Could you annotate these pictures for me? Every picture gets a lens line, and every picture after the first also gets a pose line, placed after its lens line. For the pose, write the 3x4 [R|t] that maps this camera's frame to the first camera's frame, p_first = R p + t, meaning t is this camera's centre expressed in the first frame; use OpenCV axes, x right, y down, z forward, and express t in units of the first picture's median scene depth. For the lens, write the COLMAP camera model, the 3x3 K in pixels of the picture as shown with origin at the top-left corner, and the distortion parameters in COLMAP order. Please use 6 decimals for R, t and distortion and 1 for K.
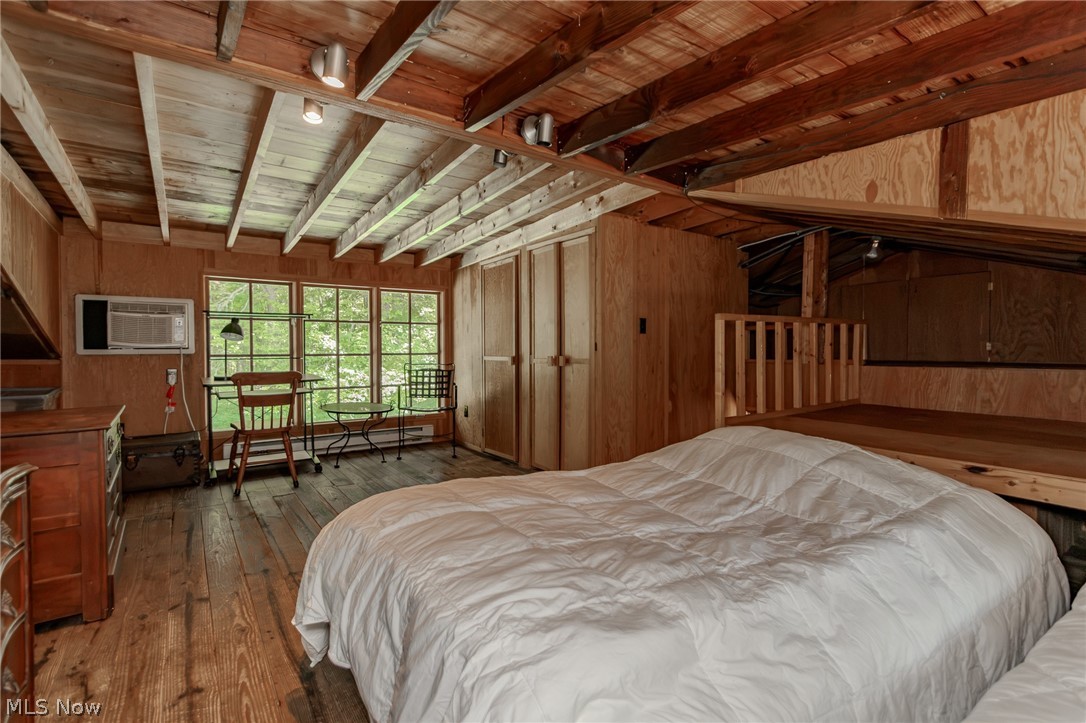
lens RADIAL K [[505.6, 0, 545.5], [0, 505.6, 347.0], [0, 0, 1]] dist [0.021902, -0.000140]
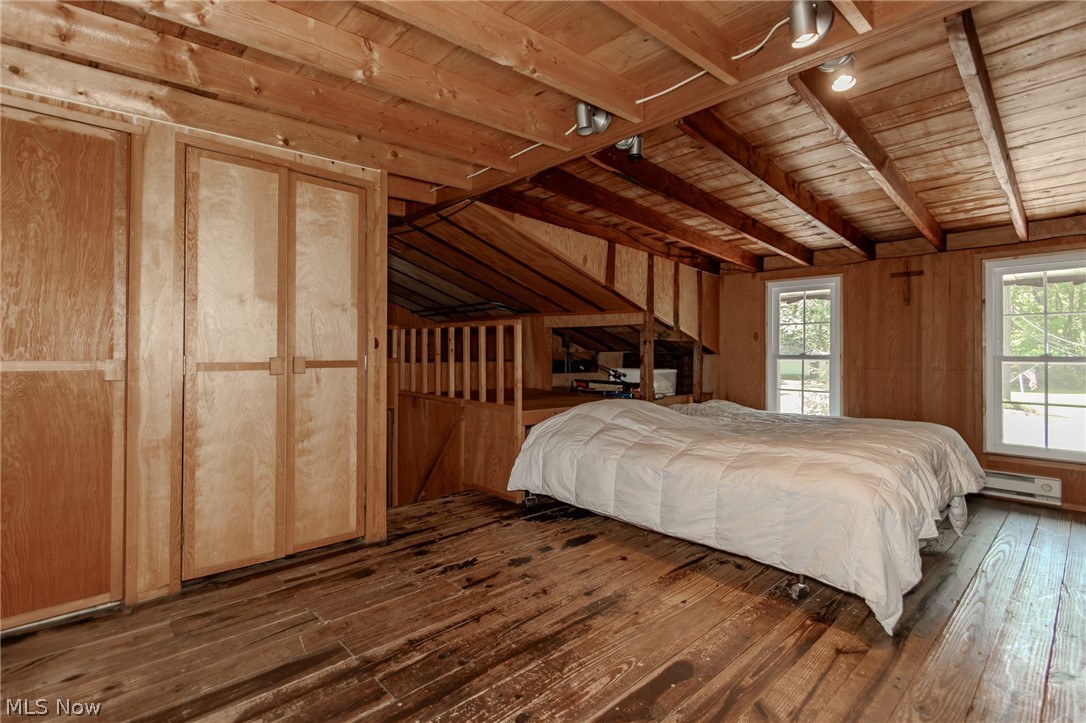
lens RADIAL K [[505.6, 0, 545.5], [0, 505.6, 347.0], [0, 0, 1]] dist [0.021902, -0.000140]
pose [[-0.145178, 0.010245, 0.989352, -1.191385], [-0.000929, 0.999945, -0.010491, 0.023569], [-0.989405, -0.002442, -0.145161, 1.508761]]
